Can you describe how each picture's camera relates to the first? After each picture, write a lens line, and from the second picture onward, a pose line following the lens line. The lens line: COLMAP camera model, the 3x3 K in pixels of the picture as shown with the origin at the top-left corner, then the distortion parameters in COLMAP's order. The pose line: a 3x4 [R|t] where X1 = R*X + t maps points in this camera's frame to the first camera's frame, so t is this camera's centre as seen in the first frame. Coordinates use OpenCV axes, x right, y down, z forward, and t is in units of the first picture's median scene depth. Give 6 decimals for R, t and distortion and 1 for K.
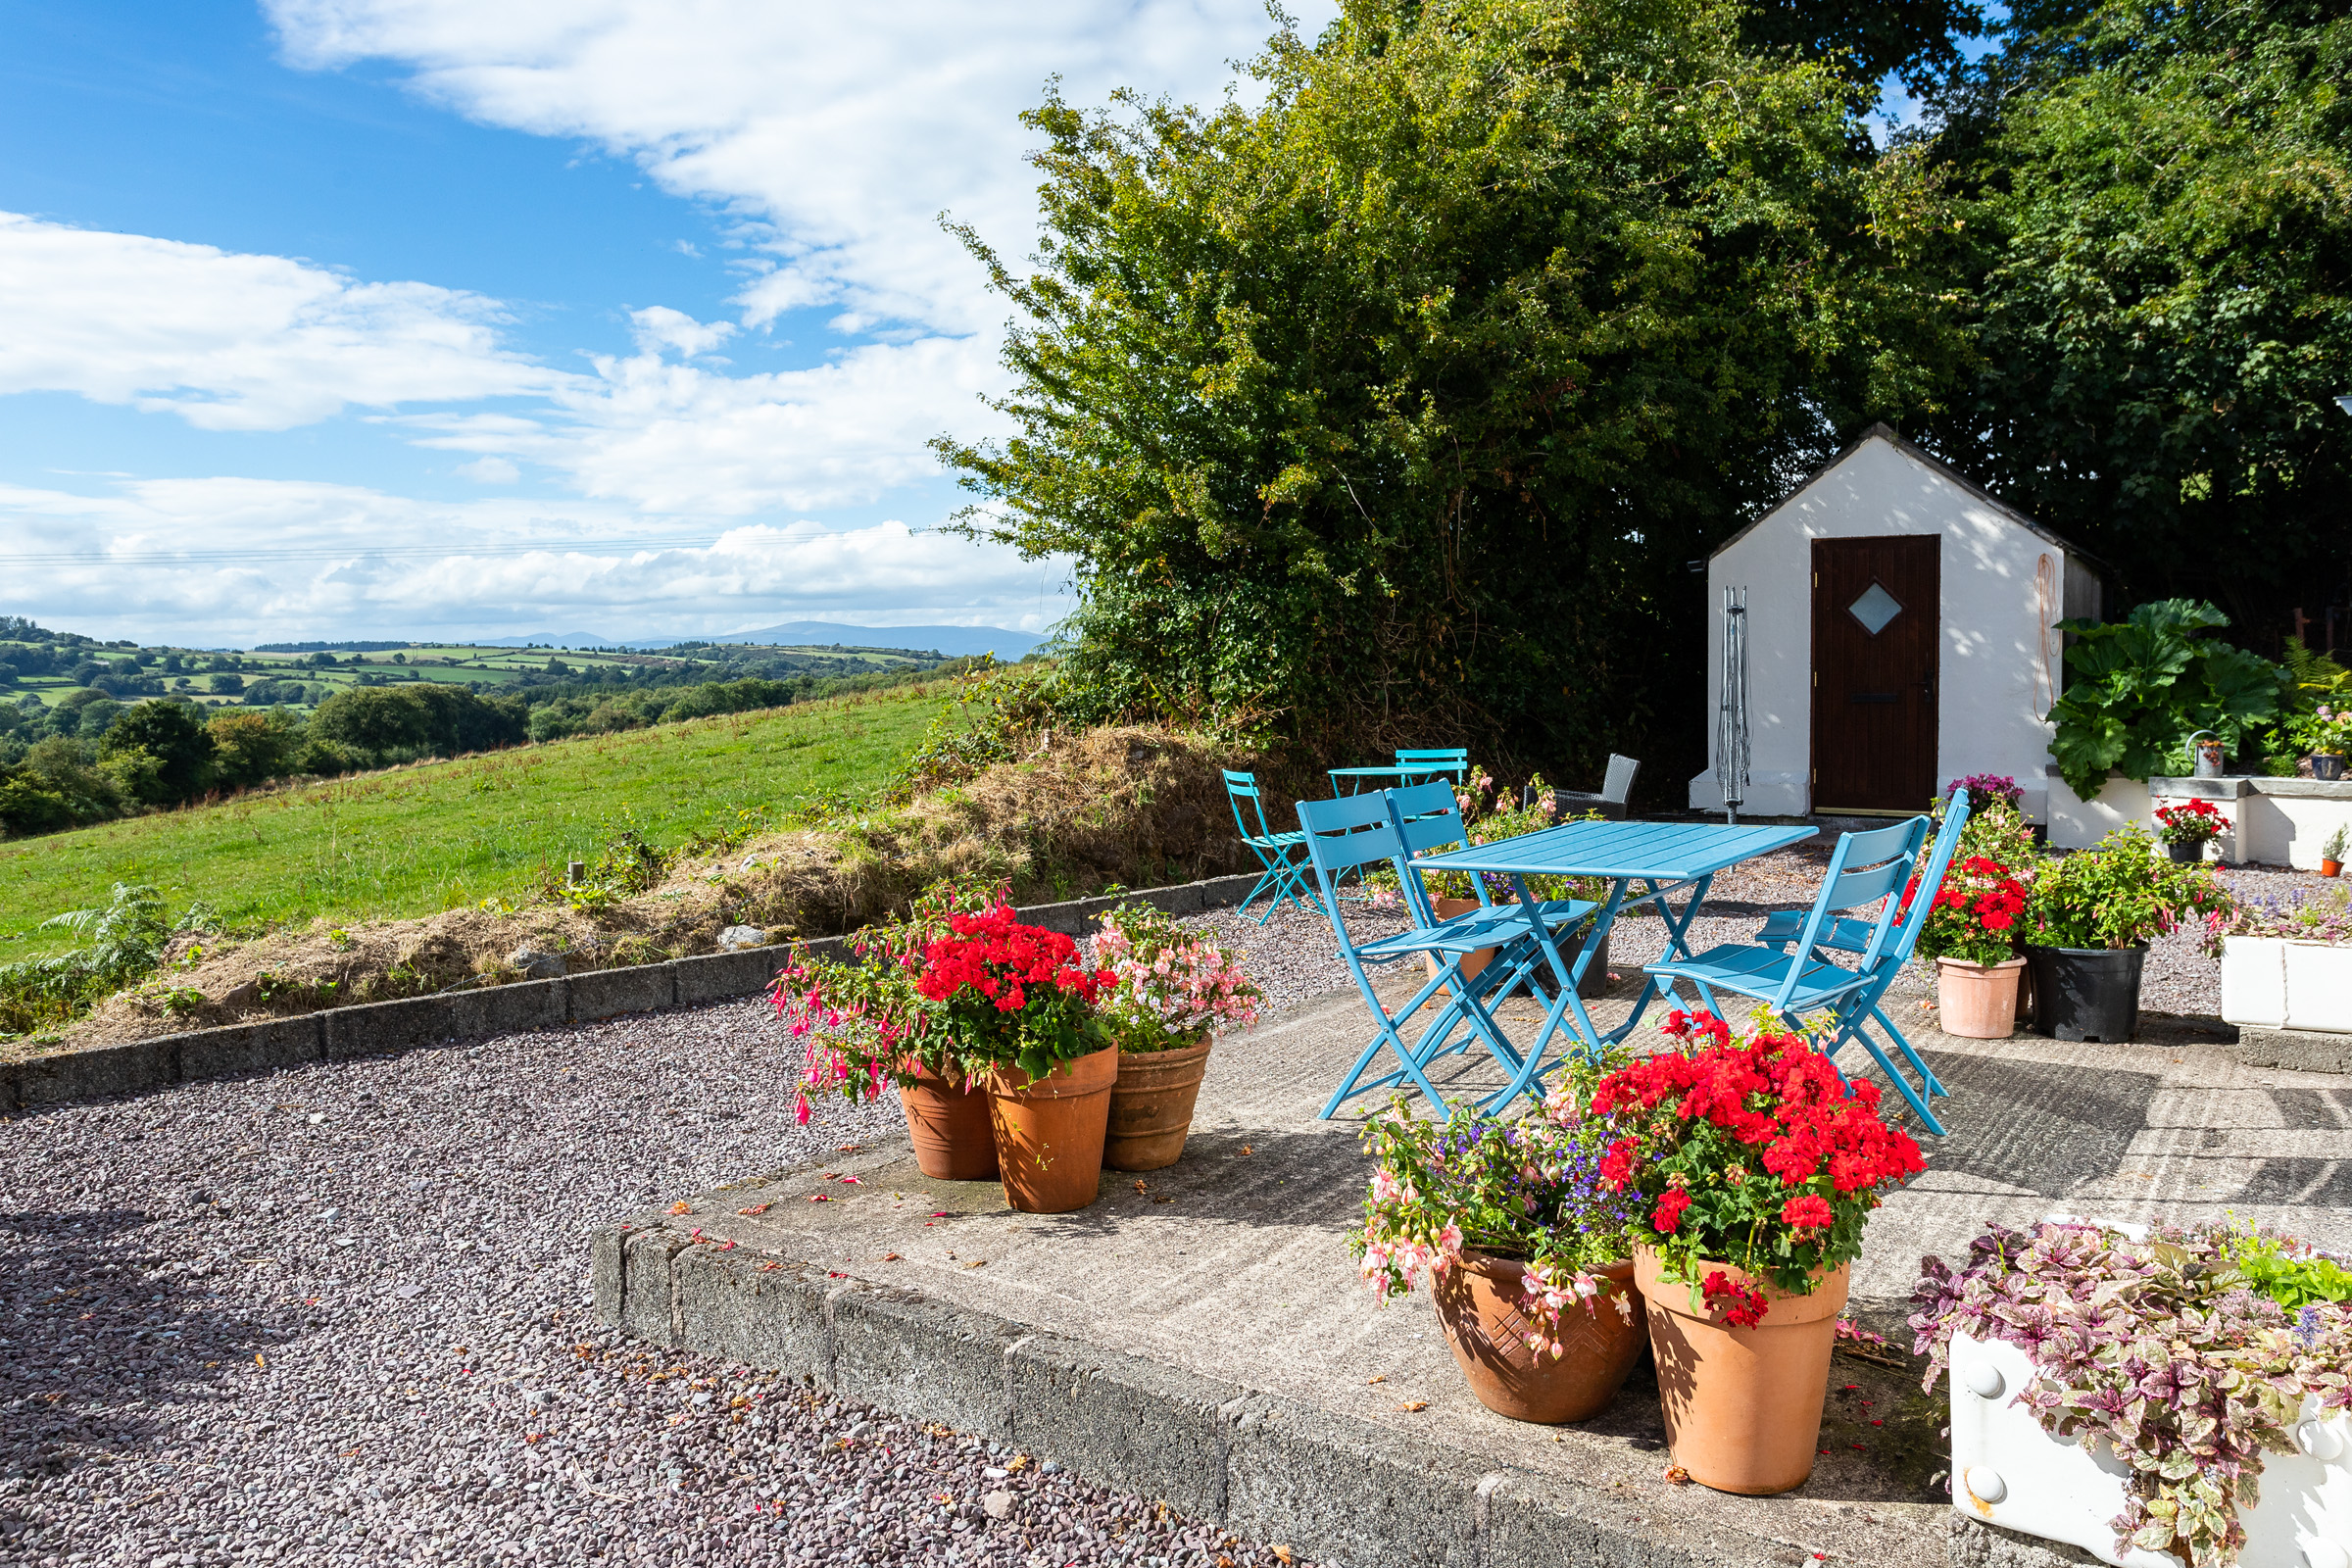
lens RADIAL K [[1925.4, 0, 1176.7], [0, 1925.4, 778.9], [0, 0, 1]] dist [-0.002526, -0.000797]
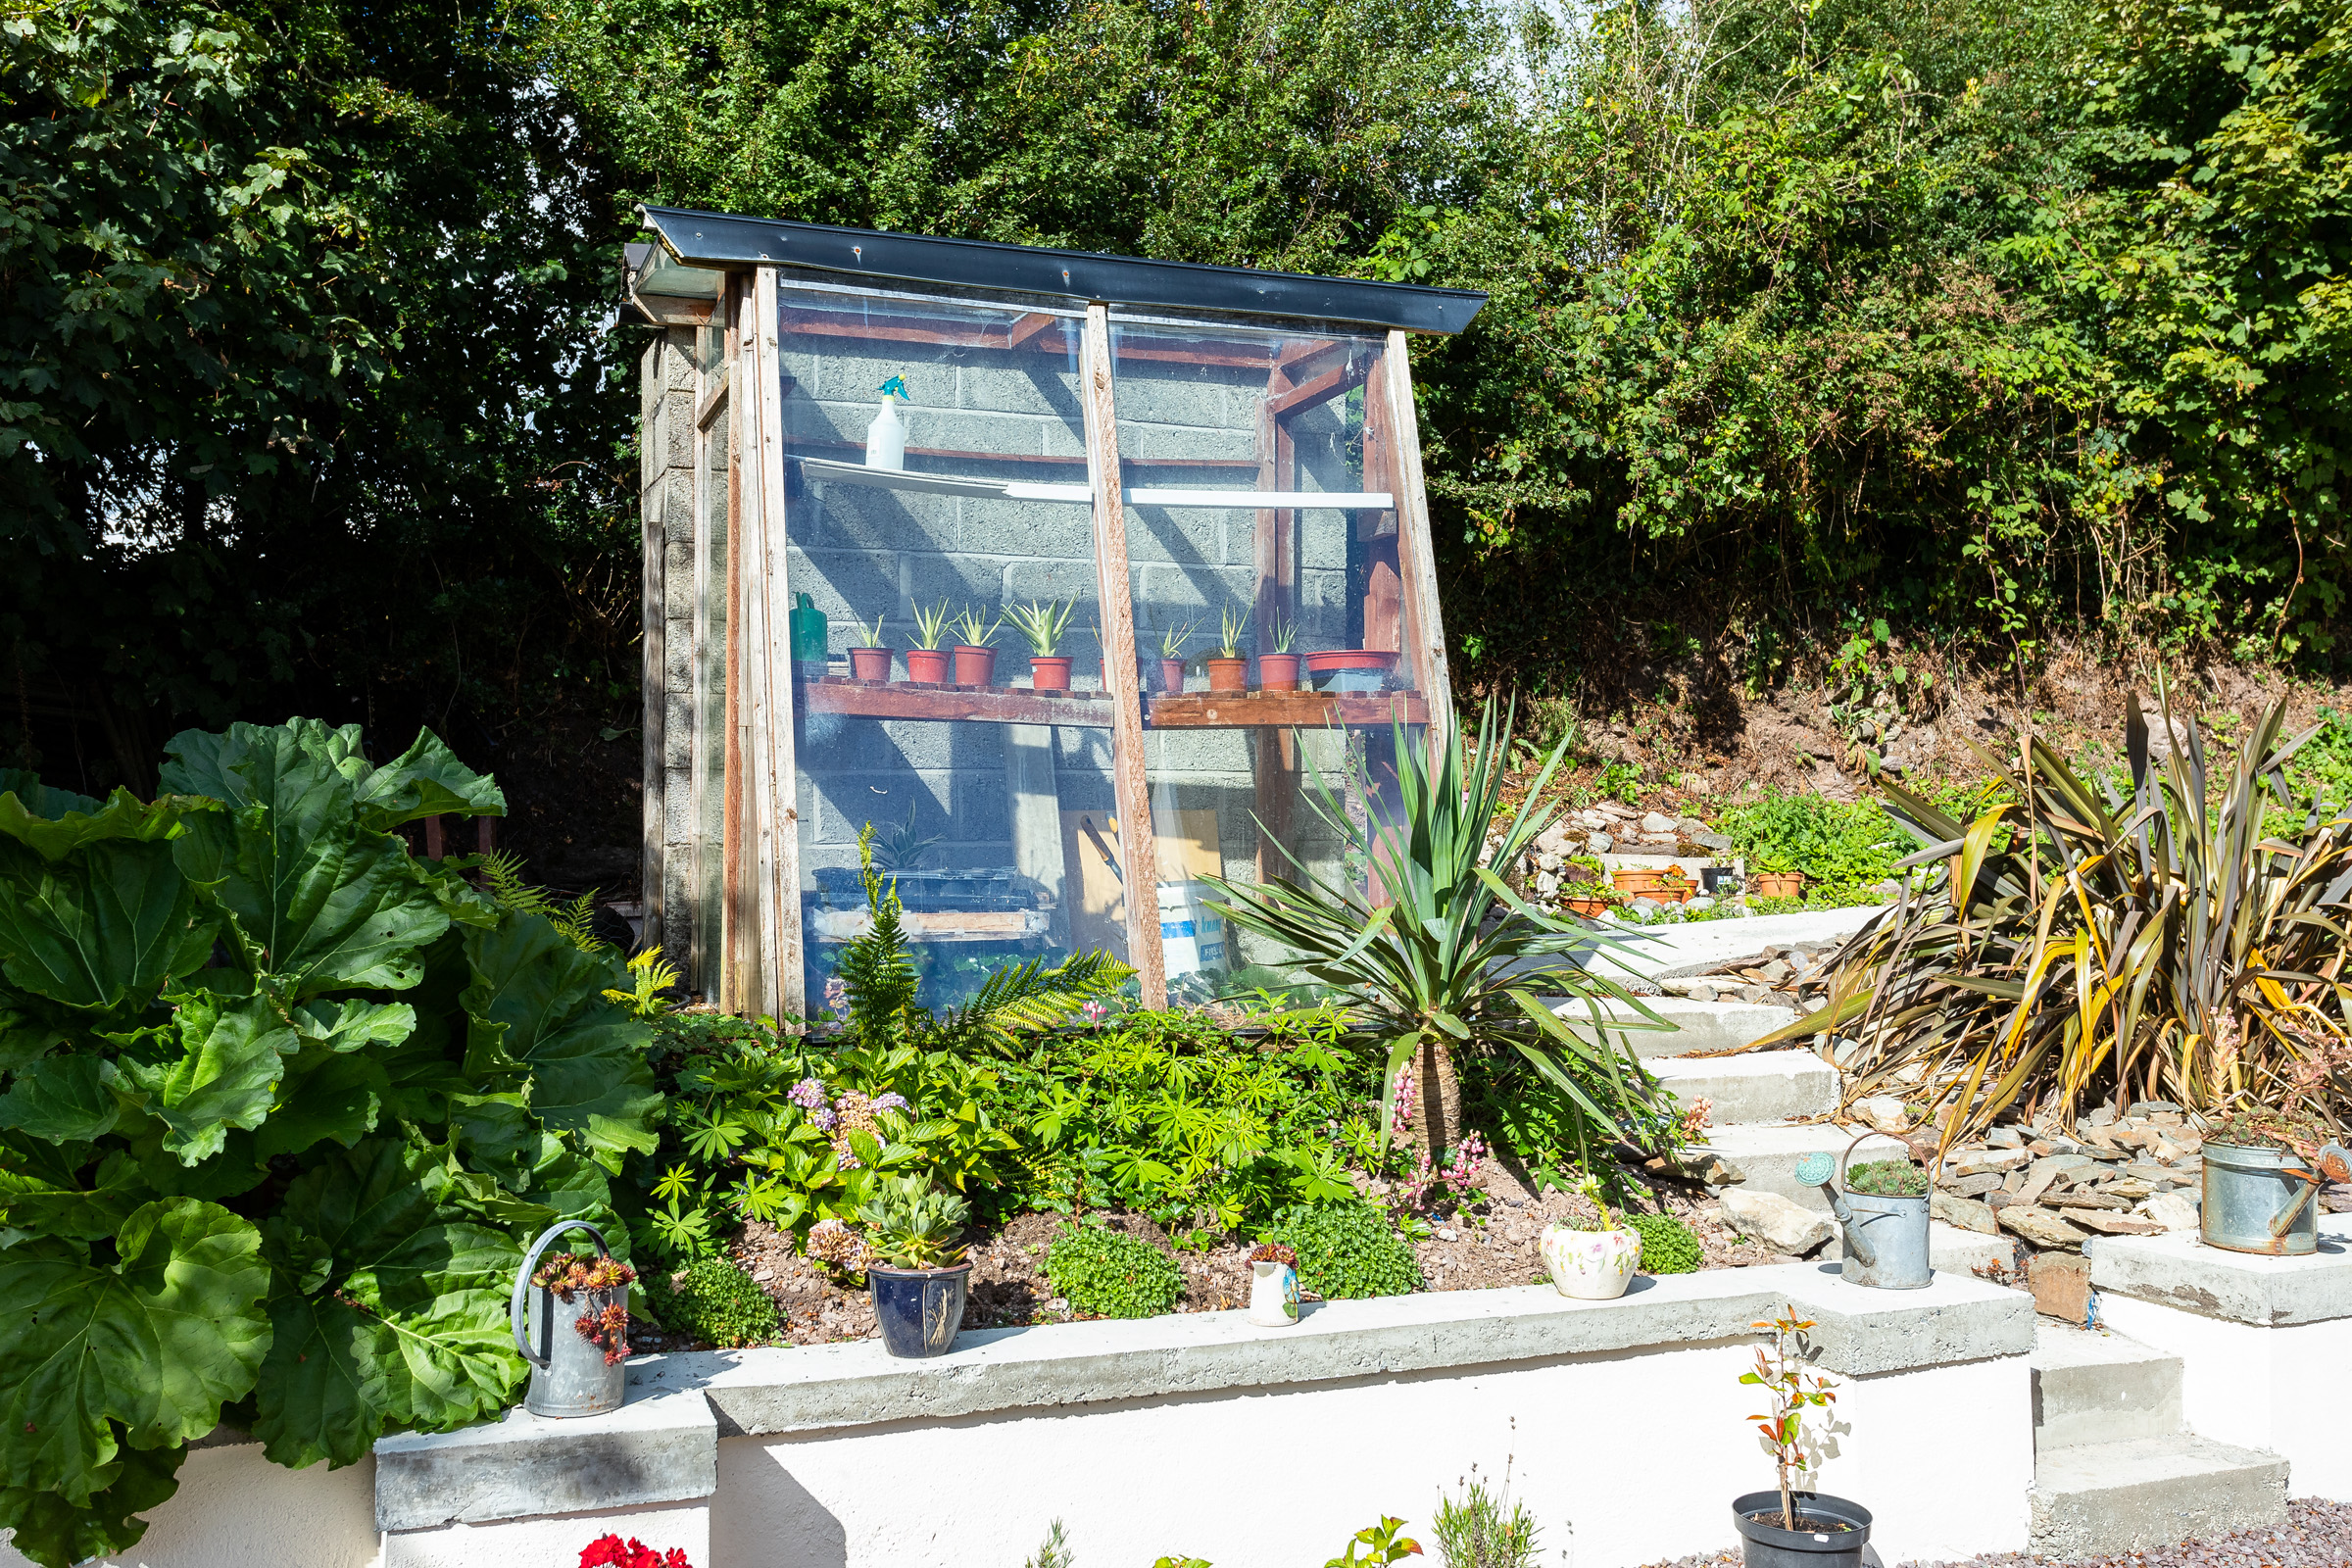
lens RADIAL K [[2149.5, 0, 1175.6], [0, 2149.5, 781.7], [0, 0, 1]] dist [0.012694, 0.000000]
pose [[0.474068, 0.038130, 0.879662, 0.307558], [0.052388, 0.996070, -0.071409, -0.056582], [-0.878928, 0.079937, 0.470208, 0.760304]]
